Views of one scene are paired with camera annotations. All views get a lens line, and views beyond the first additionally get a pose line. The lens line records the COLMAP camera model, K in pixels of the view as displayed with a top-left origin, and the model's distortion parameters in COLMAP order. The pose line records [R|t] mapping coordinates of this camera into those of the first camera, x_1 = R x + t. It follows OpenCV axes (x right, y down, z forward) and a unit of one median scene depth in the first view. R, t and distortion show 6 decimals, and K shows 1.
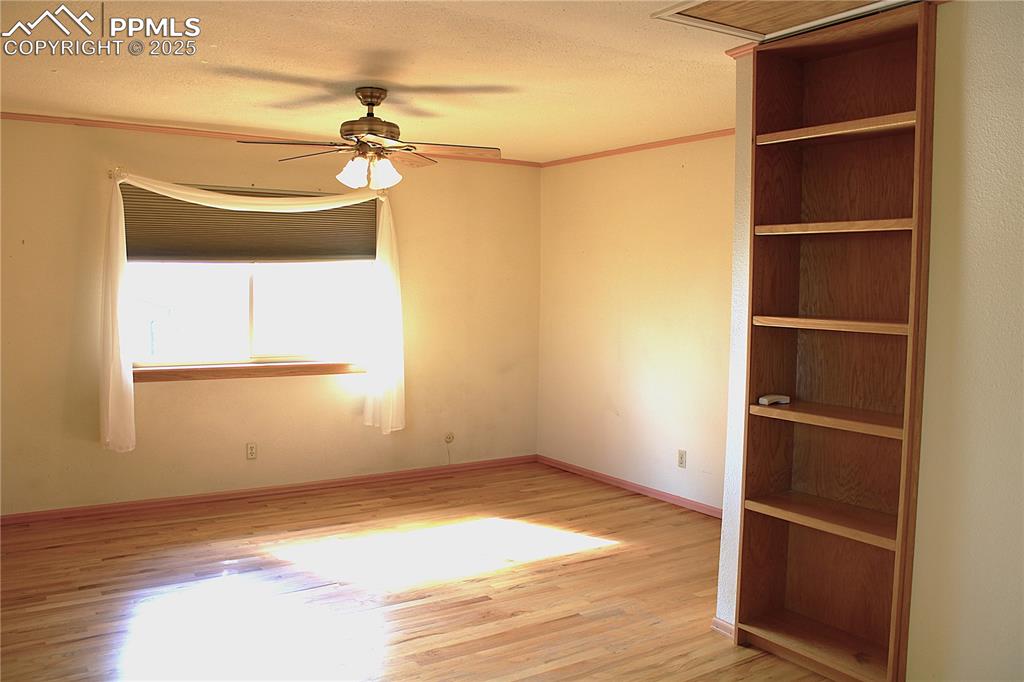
lens RADIAL K [[849.1, 0, 511.9], [0, 849.1, 340.4], [0, 0, 1]] dist [-0.099624, 0.041275]
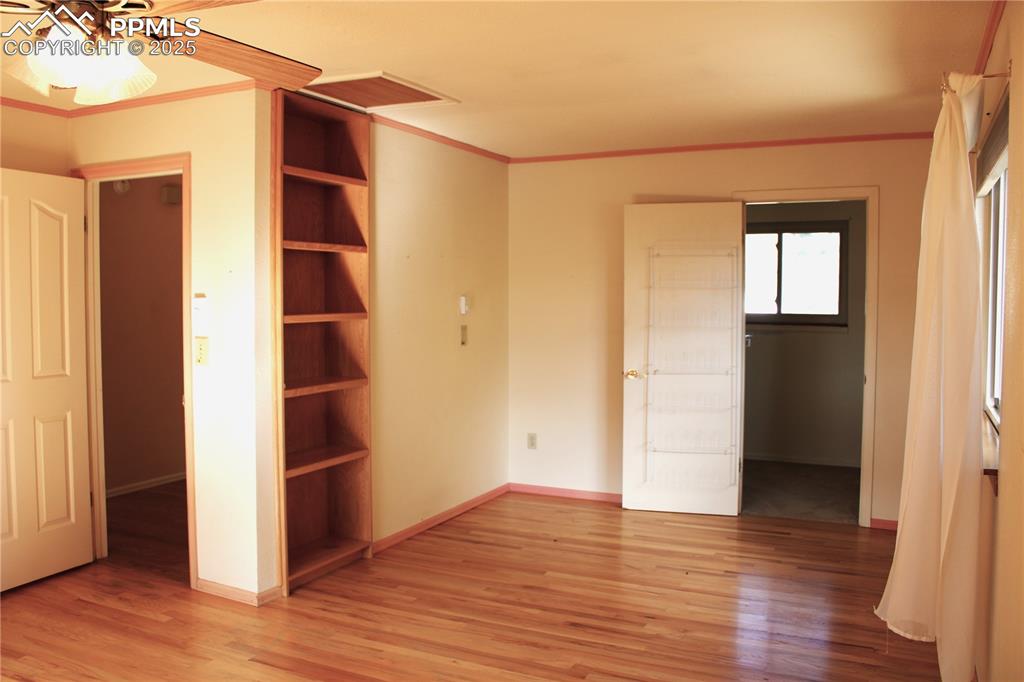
lens RADIAL K [[849.1, 0, 513.2], [0, 849.1, 338.0], [0, 0, 1]] dist [-0.099624, 0.041275]
pose [[-0.521203, -0.048190, 0.852071, -0.905503], [0.051897, 0.994767, 0.088005, -0.085554], [-0.851853, 0.090088, -0.515975, 1.349545]]
